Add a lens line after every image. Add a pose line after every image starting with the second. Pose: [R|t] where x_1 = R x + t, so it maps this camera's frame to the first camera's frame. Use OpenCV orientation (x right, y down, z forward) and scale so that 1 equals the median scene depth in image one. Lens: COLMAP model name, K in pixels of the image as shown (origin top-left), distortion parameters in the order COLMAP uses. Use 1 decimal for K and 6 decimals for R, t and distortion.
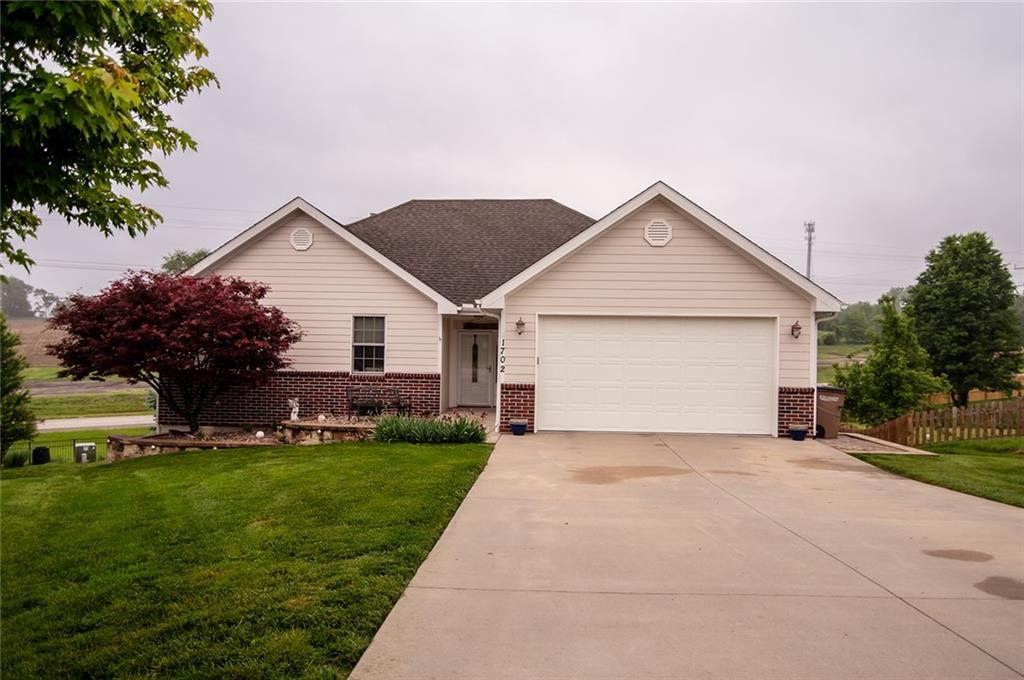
lens RADIAL K [[771.9, 0, 512.6], [0, 771.9, 336.2], [0, 0, 1]] dist [0.002065, 0.001779]
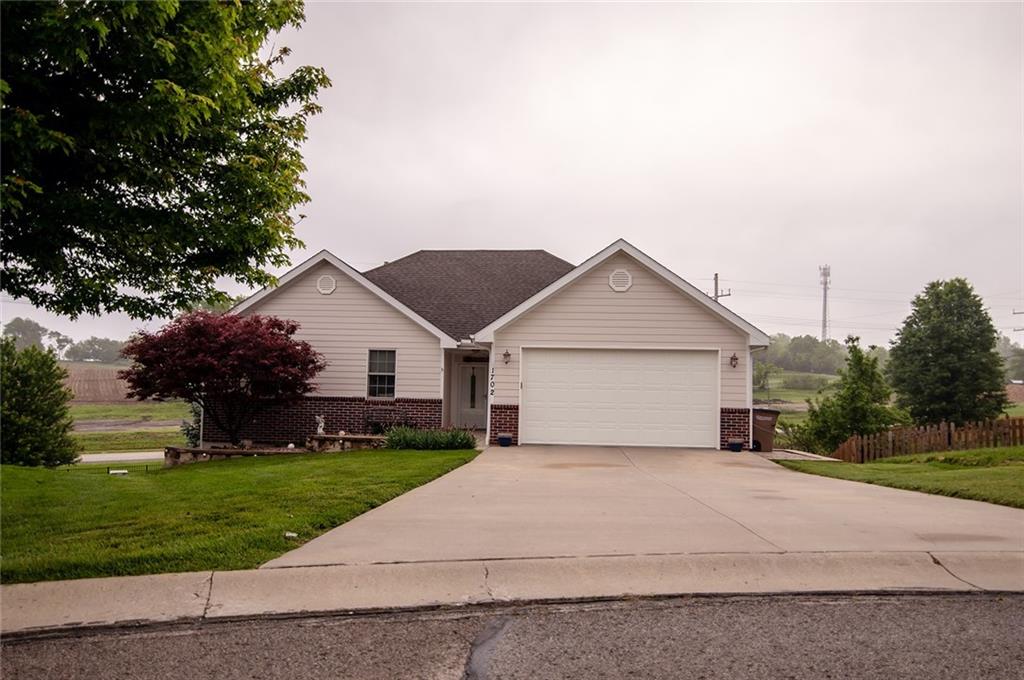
lens RADIAL K [[786.2, 0, 512.0], [0, 786.2, 340.0], [0, 0, 1]] dist [0.004027, -0.000954]
pose [[0.999839, 0.003305, -0.017640, 0.033685], [-0.004225, 0.998620, -0.052355, 0.021460], [0.017442, 0.052421, 0.998473, -0.199121]]
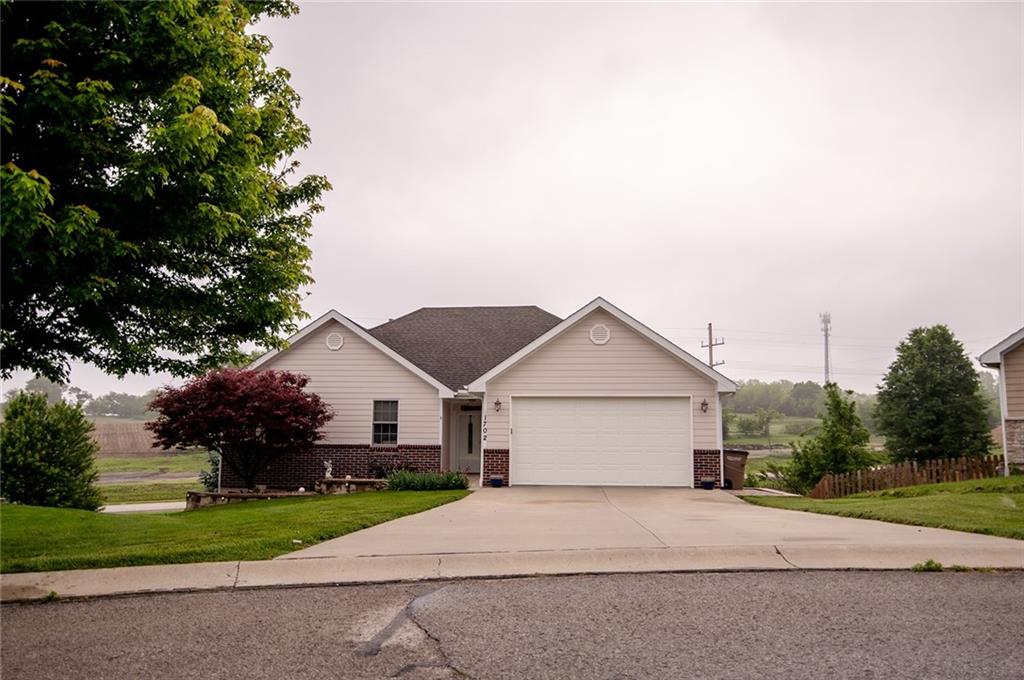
lens RADIAL K [[771.9, 0, 512.0], [0, 771.9, 340.0], [0, 0, 1]] dist [0.004437, -0.001130]
pose [[0.999524, -0.011706, -0.028534, 0.062601], [0.008310, 0.993172, -0.116361, 0.026000], [0.029701, 0.116068, 0.992797, -0.284756]]
